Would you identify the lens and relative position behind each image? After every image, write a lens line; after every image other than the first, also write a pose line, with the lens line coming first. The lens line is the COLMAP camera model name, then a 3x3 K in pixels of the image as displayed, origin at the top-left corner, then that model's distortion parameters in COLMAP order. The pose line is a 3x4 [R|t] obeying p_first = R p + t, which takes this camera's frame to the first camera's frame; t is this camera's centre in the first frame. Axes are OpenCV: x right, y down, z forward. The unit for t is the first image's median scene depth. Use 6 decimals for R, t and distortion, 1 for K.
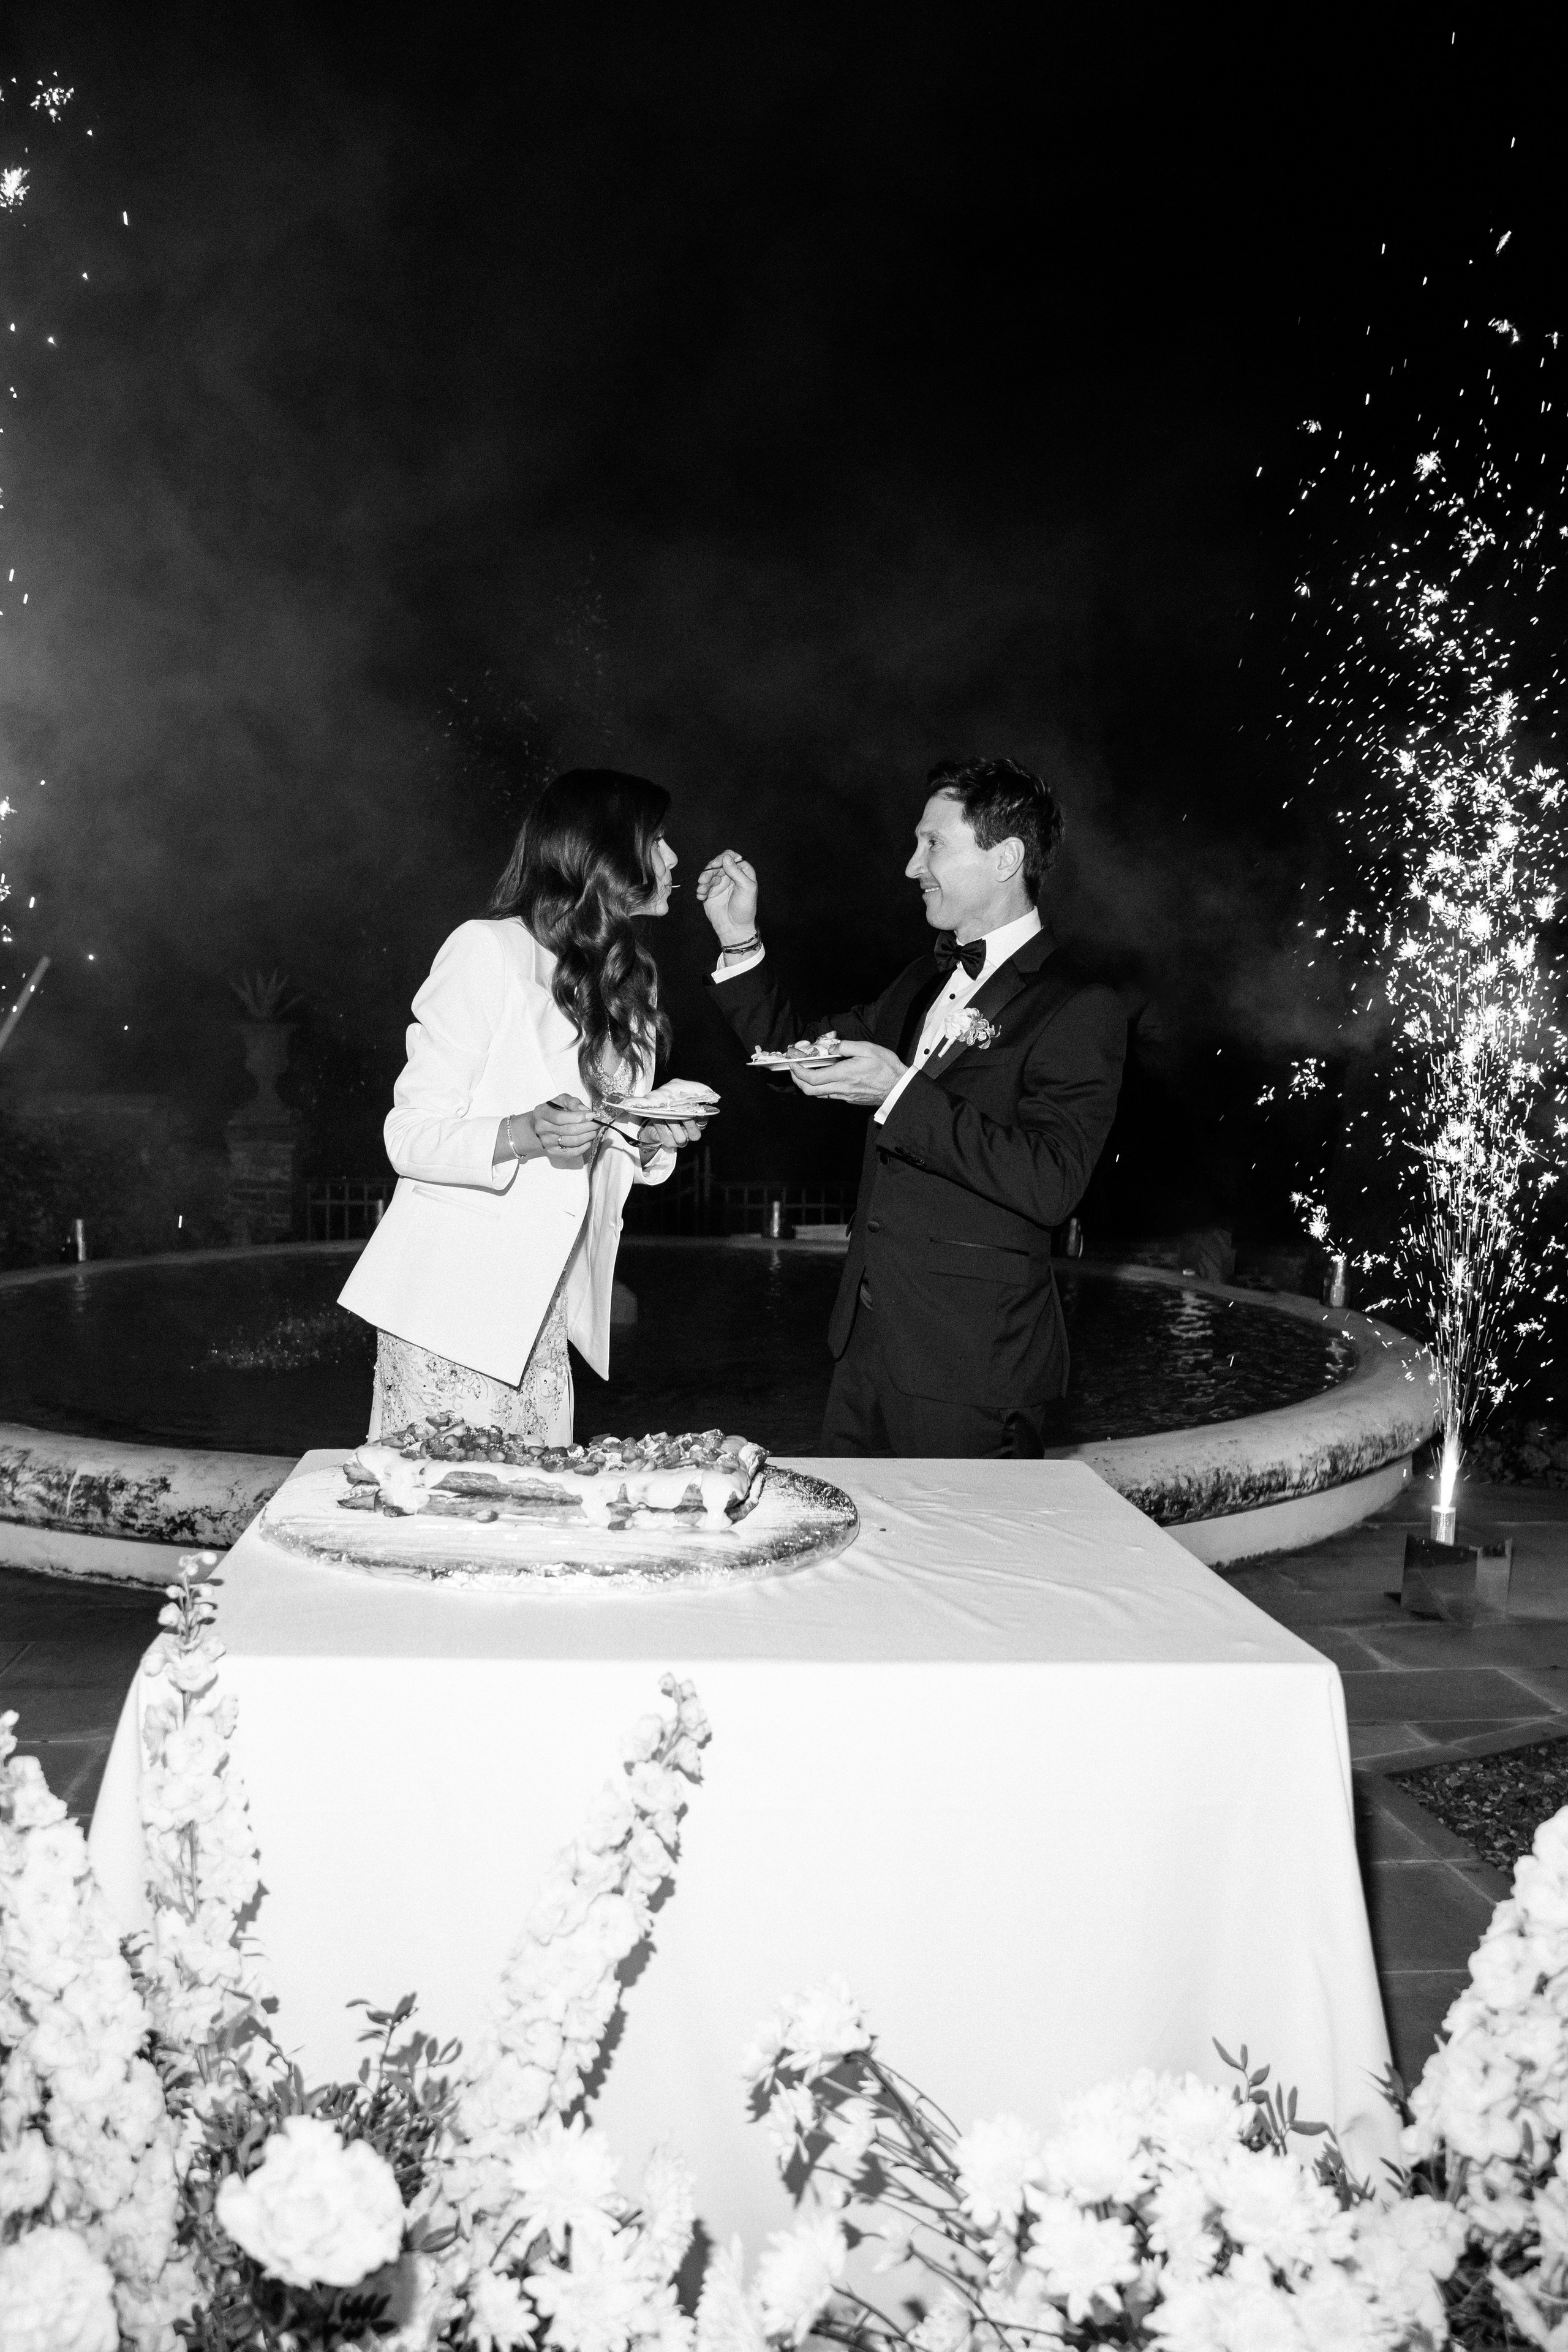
lens RADIAL K [[1947.9, 0, 789.4], [0, 1947.9, 1169.1], [0, 0, 1]] dist [-0.039507, -0.001650]
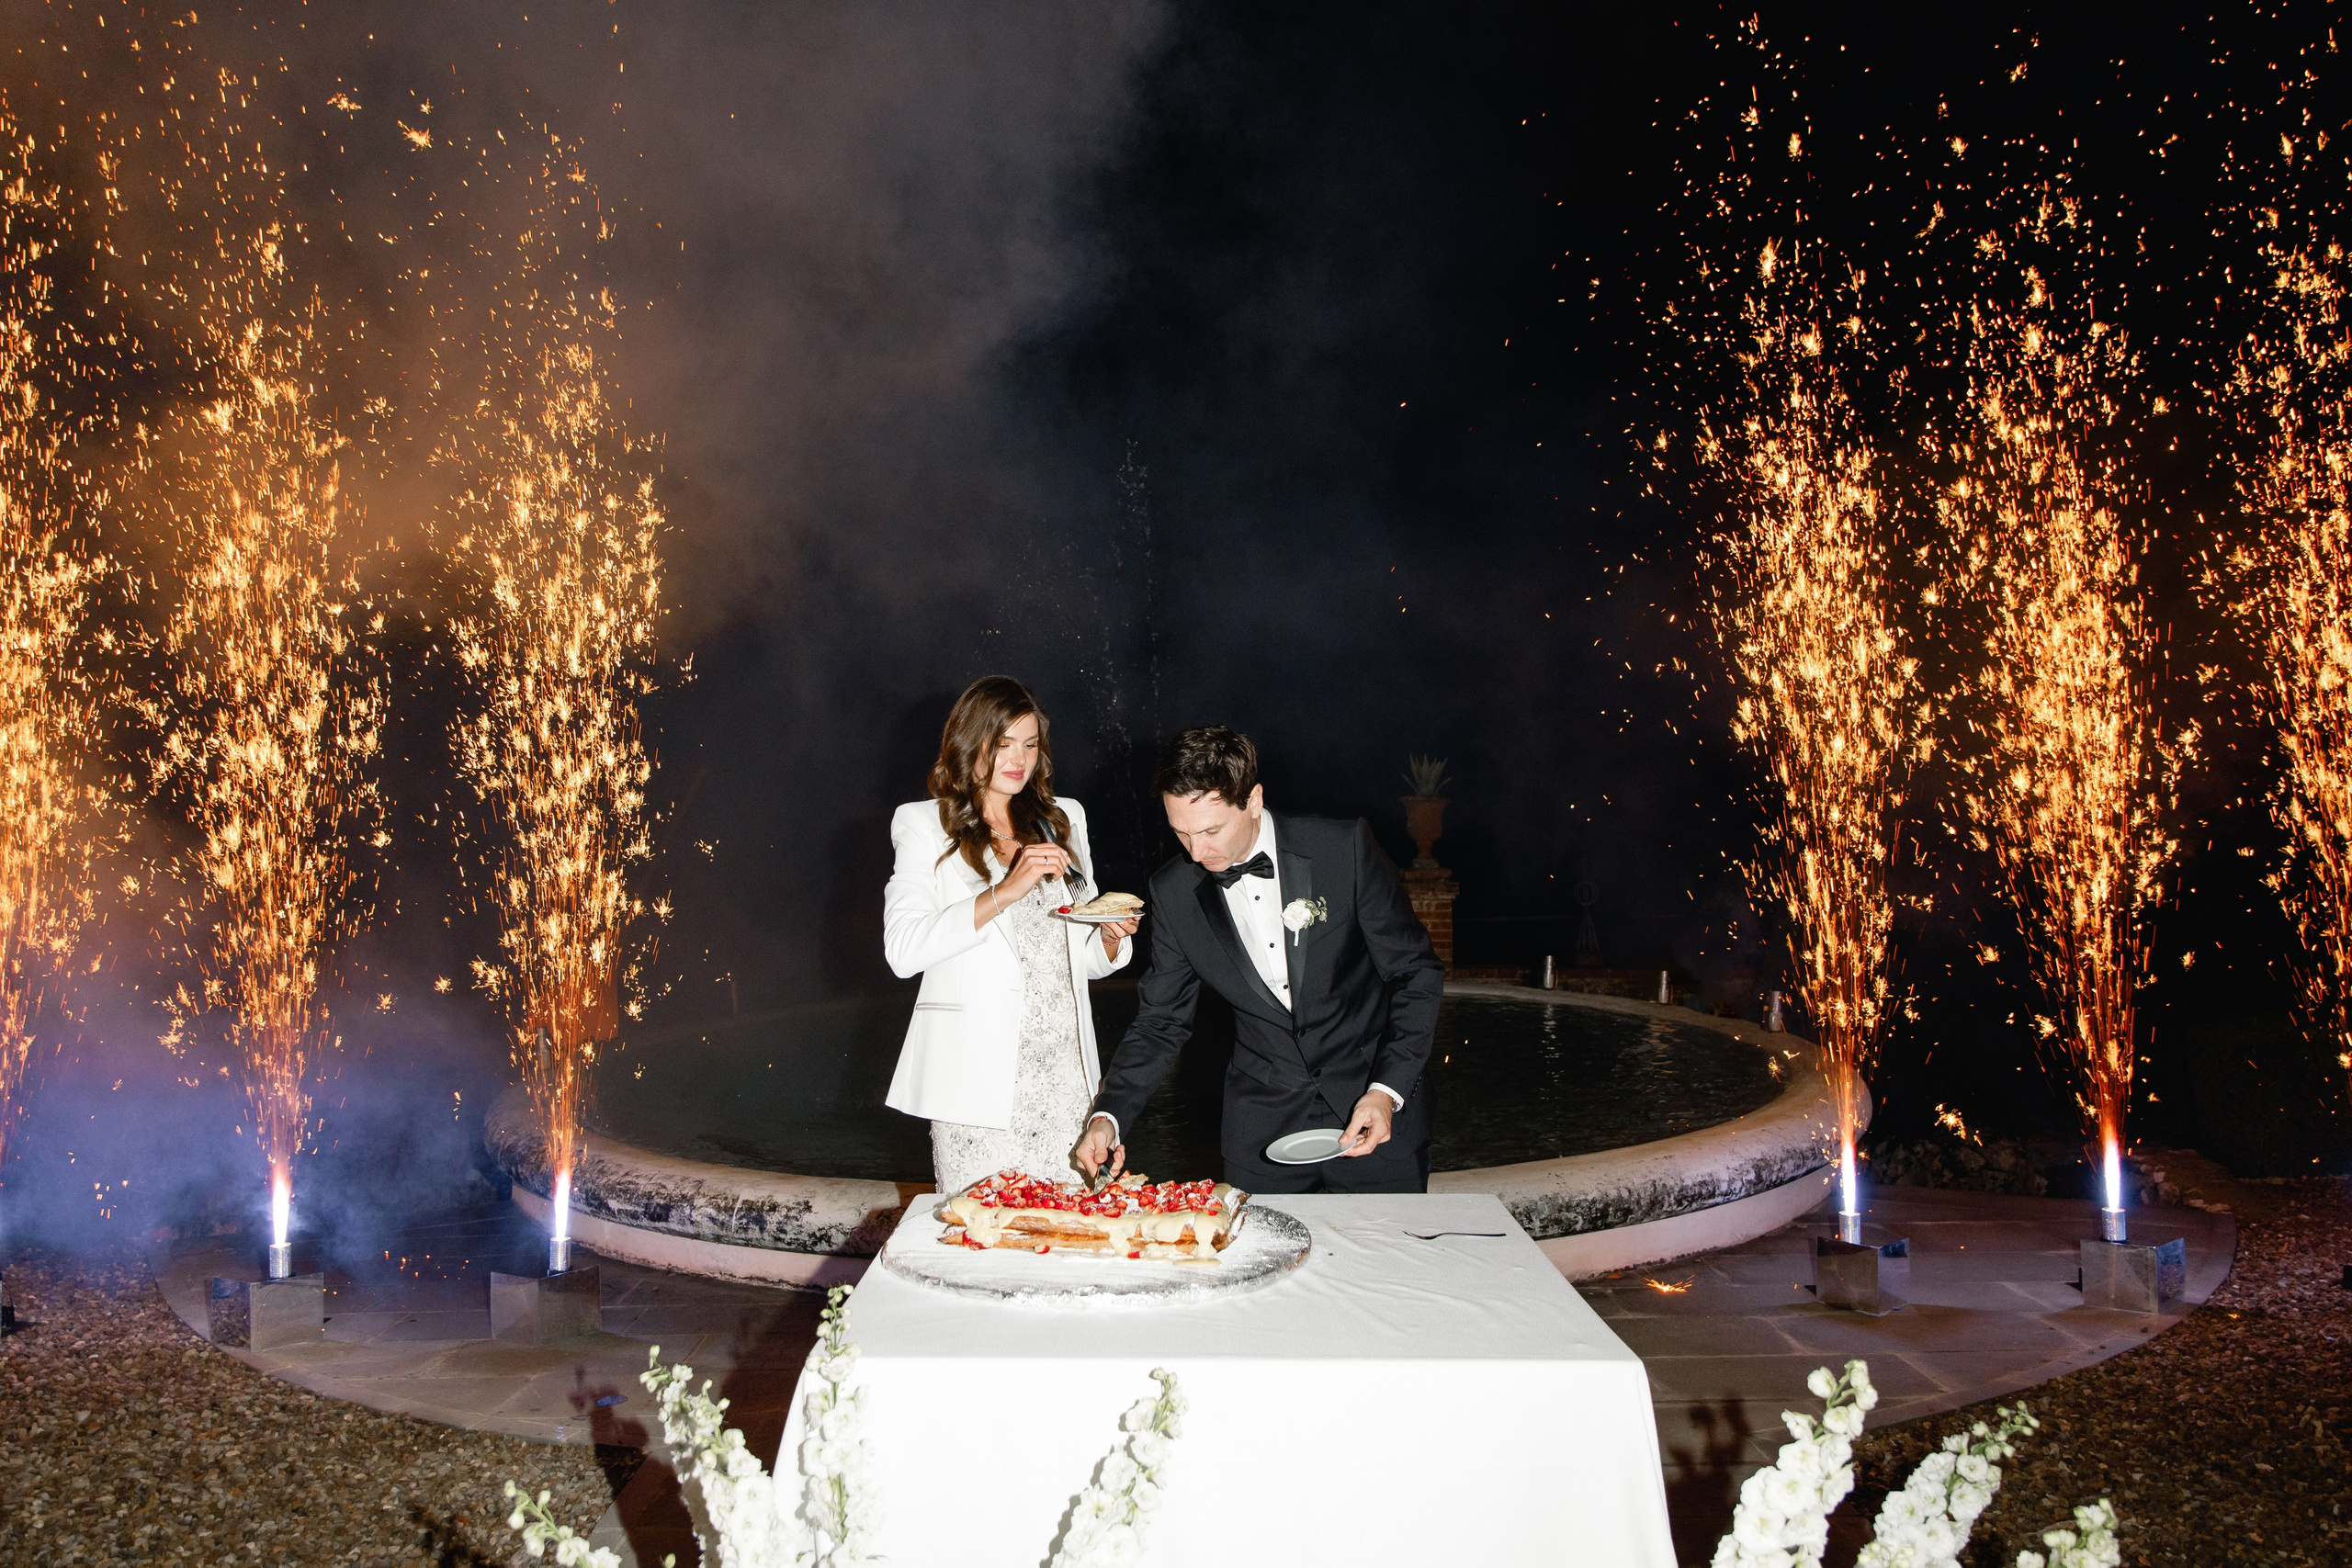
lens RADIAL K [[1670.1, 0, 1167.2], [0, 1670.1, 785.0], [0, 0, 1]] dist [0.010303, 0.002920]
pose [[0.995199, -0.034255, -0.091683, 0.053361], [0.027768, 0.997082, -0.071110, -0.063631], [0.093851, 0.068223, 0.993246, -0.201745]]
